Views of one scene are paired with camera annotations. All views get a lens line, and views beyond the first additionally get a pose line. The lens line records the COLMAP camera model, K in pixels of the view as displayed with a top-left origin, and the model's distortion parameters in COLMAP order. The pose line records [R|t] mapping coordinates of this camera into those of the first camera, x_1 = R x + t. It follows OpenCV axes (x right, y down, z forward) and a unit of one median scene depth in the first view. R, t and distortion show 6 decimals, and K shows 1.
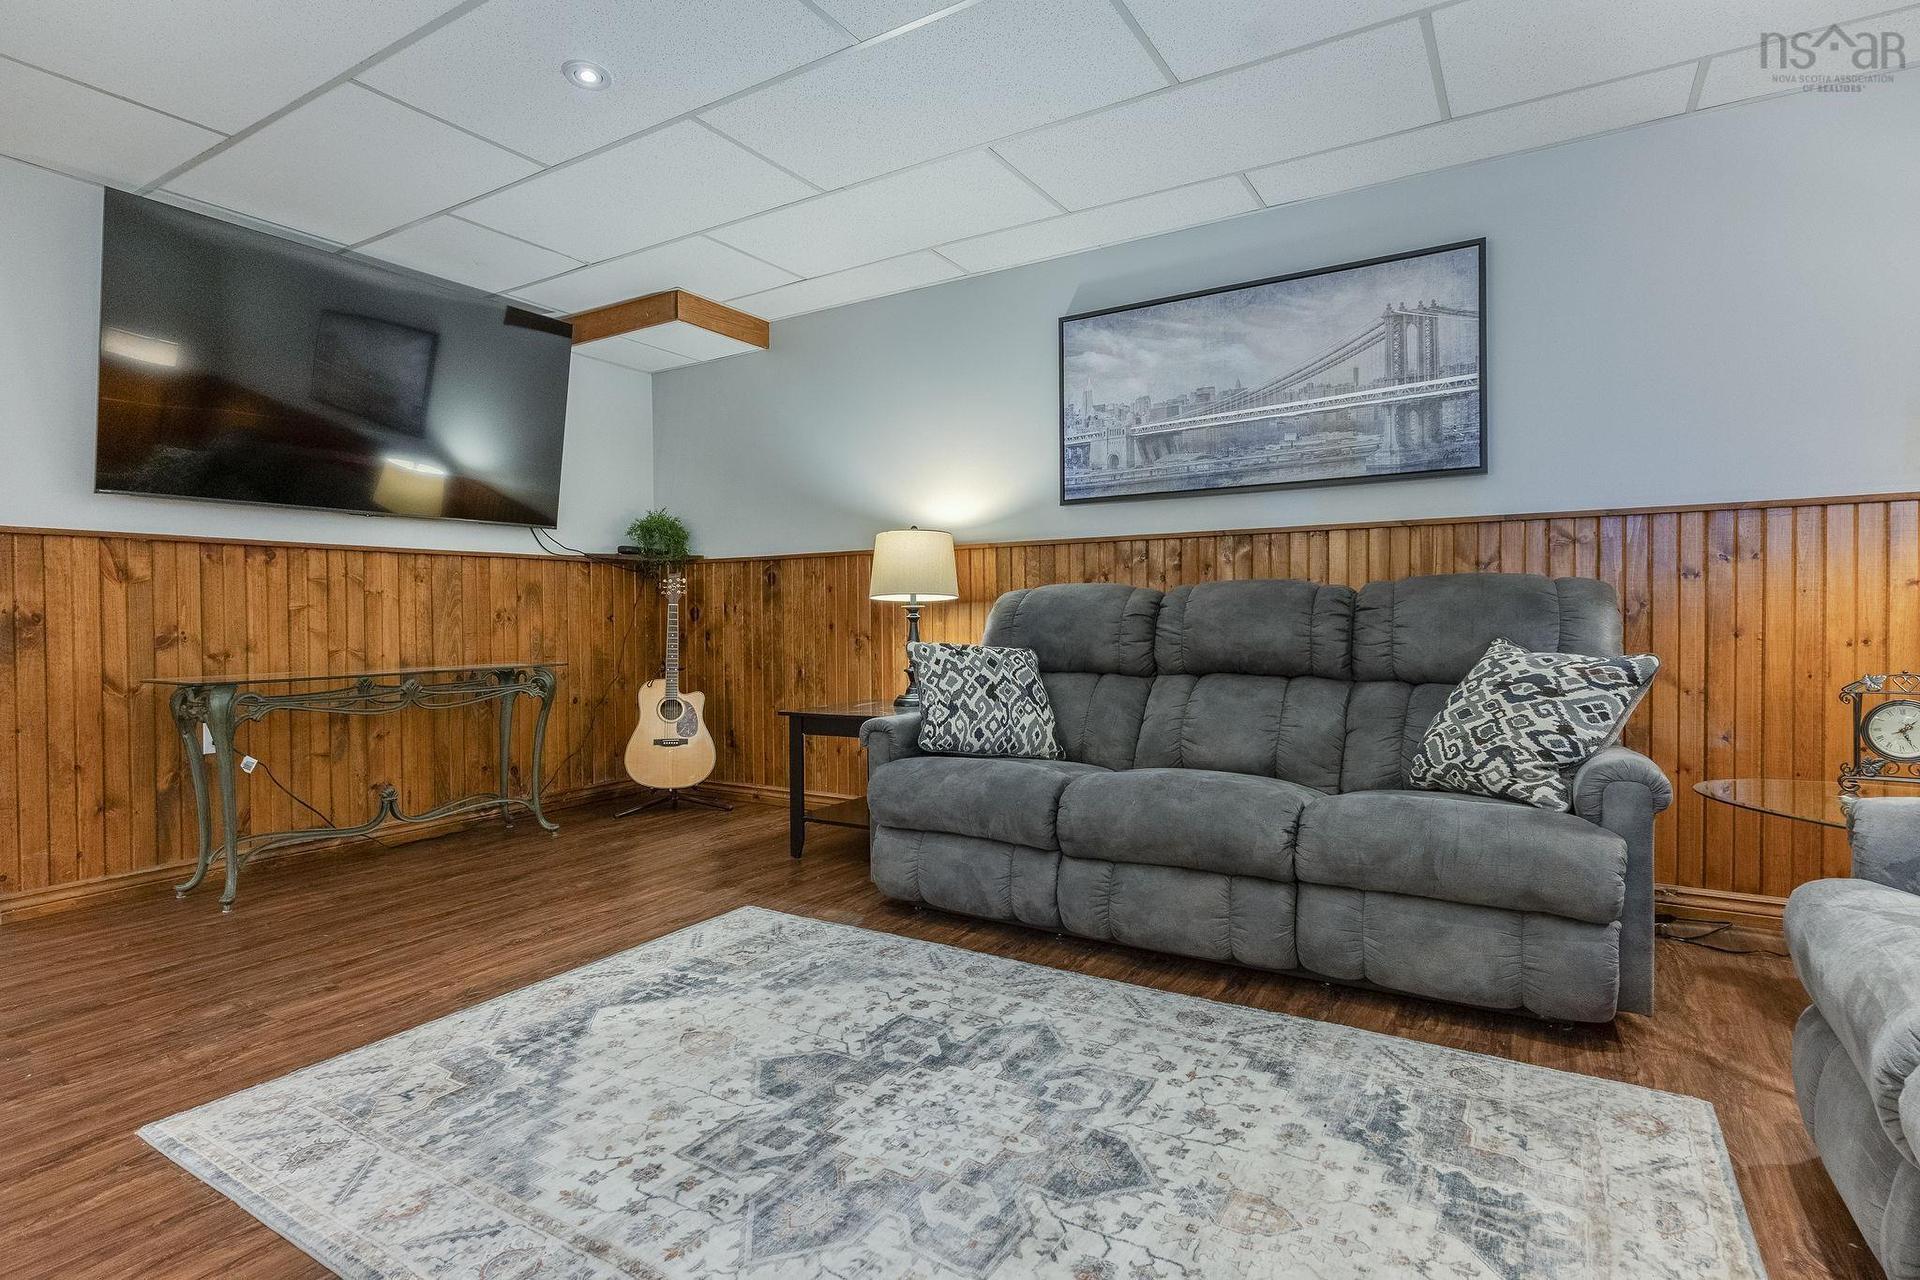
lens RADIAL K [[957.5, 0, 972.8], [0, 957.5, 625.7], [0, 0, 1]] dist [-0.000676, 0.001928]
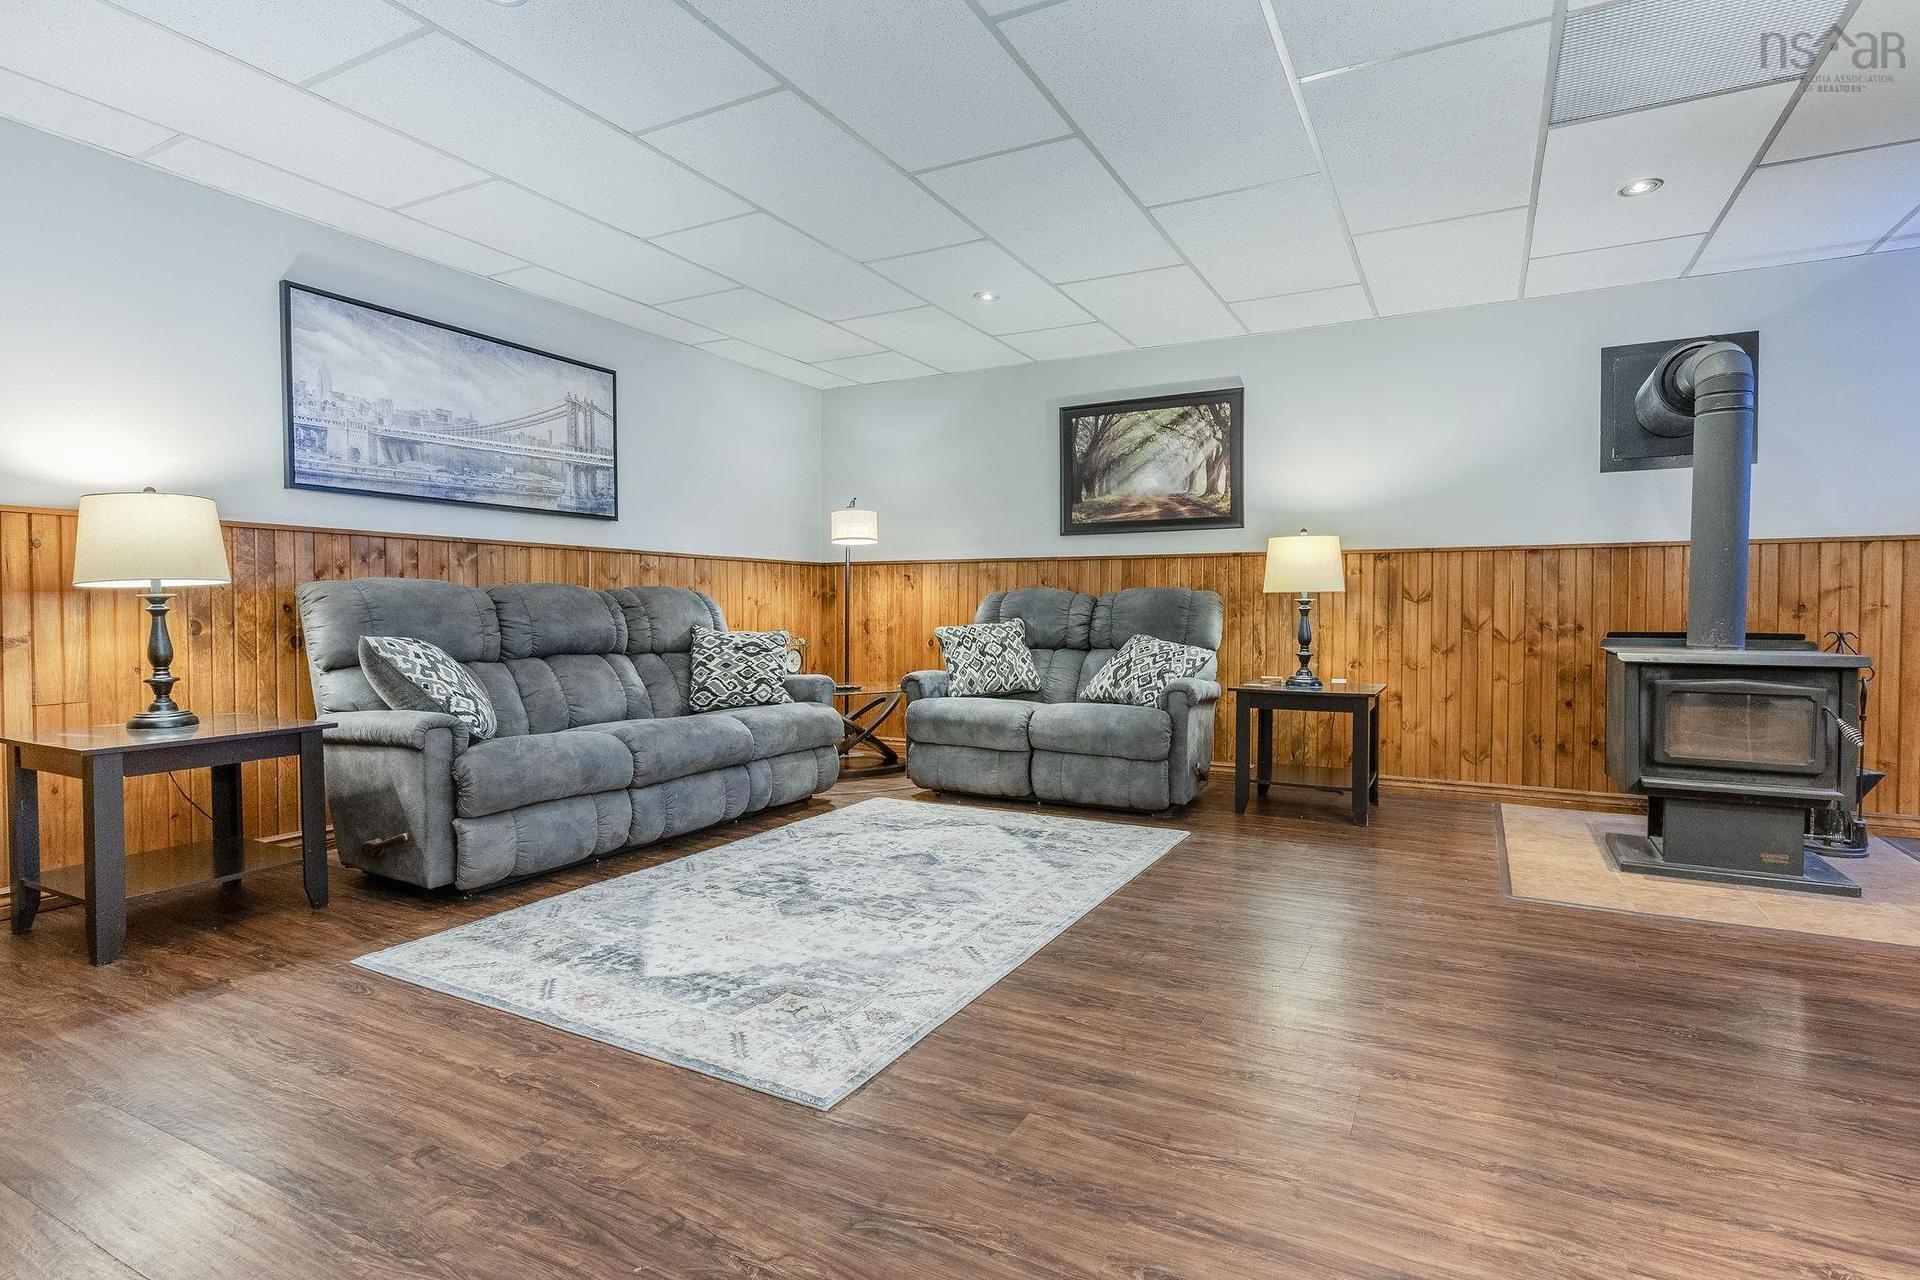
lens RADIAL K [[957.5, 0, 971.0], [0, 957.5, 637.4], [0, 0, 1]] dist [-0.000676, 0.001928]
pose [[-0.056820, -0.020232, 0.998179, -1.315942], [0.008265, 0.999751, 0.020734, 0.004073], [-0.998350, 0.009428, -0.056638, 0.626863]]
